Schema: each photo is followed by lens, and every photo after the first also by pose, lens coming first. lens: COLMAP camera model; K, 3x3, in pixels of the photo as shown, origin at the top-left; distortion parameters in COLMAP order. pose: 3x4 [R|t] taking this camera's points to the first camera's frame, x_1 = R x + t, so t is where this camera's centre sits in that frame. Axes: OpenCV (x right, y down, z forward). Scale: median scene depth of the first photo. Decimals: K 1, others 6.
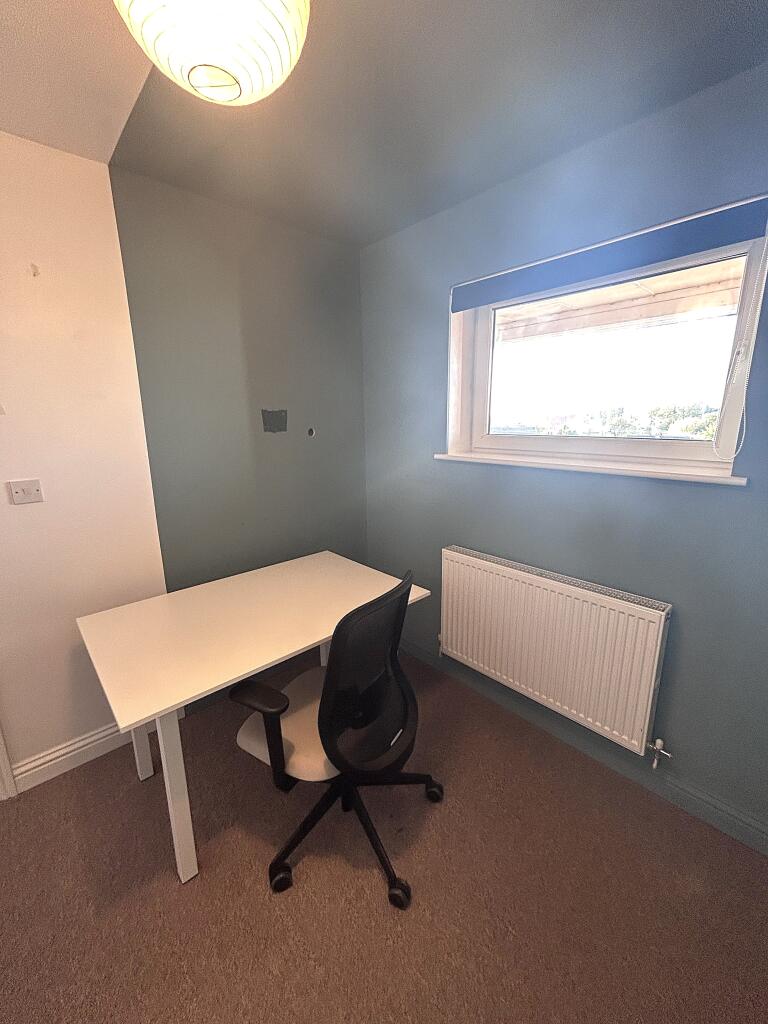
lens RADIAL K [[416.5, 0, 384.0], [0, 416.5, 512.0], [0, 0, 1]] dist [0.002022, 0.000334]
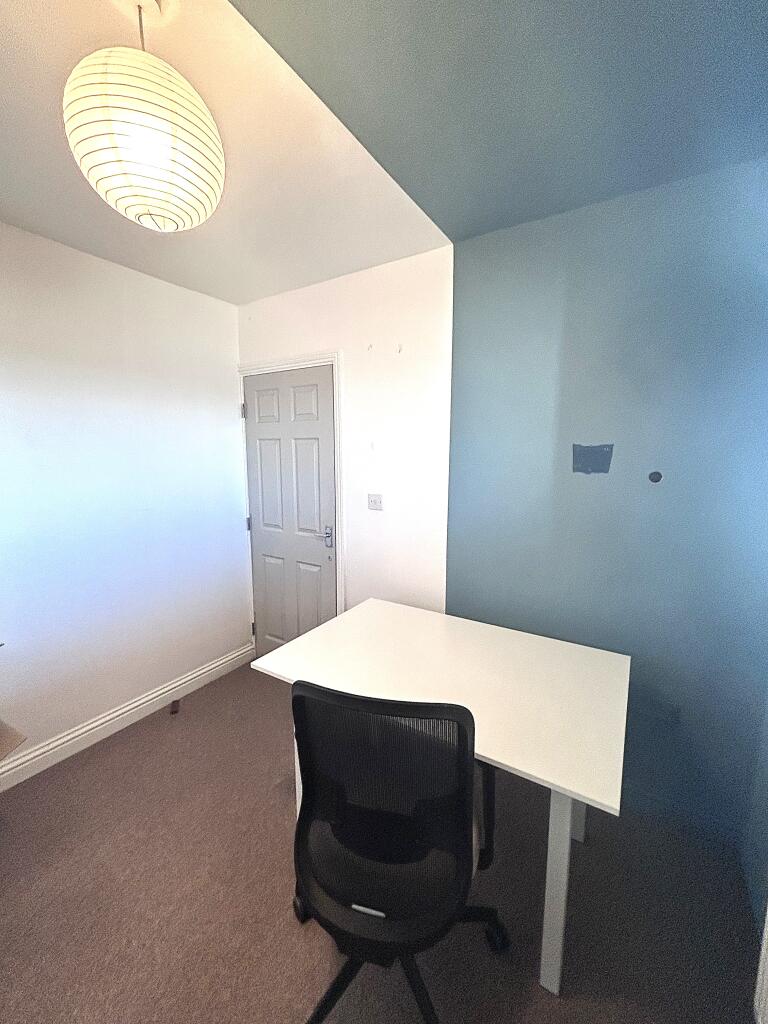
lens RADIAL K [[416.5, 0, 384.0], [0, 416.5, 512.0], [0, 0, 1]] dist [0.002022, 0.000334]
pose [[0.266402, 0.139709, -0.953683, 0.384191], [-0.228348, 0.970420, 0.078374, -0.097744], [0.936423, 0.196893, 0.290424, 0.445040]]
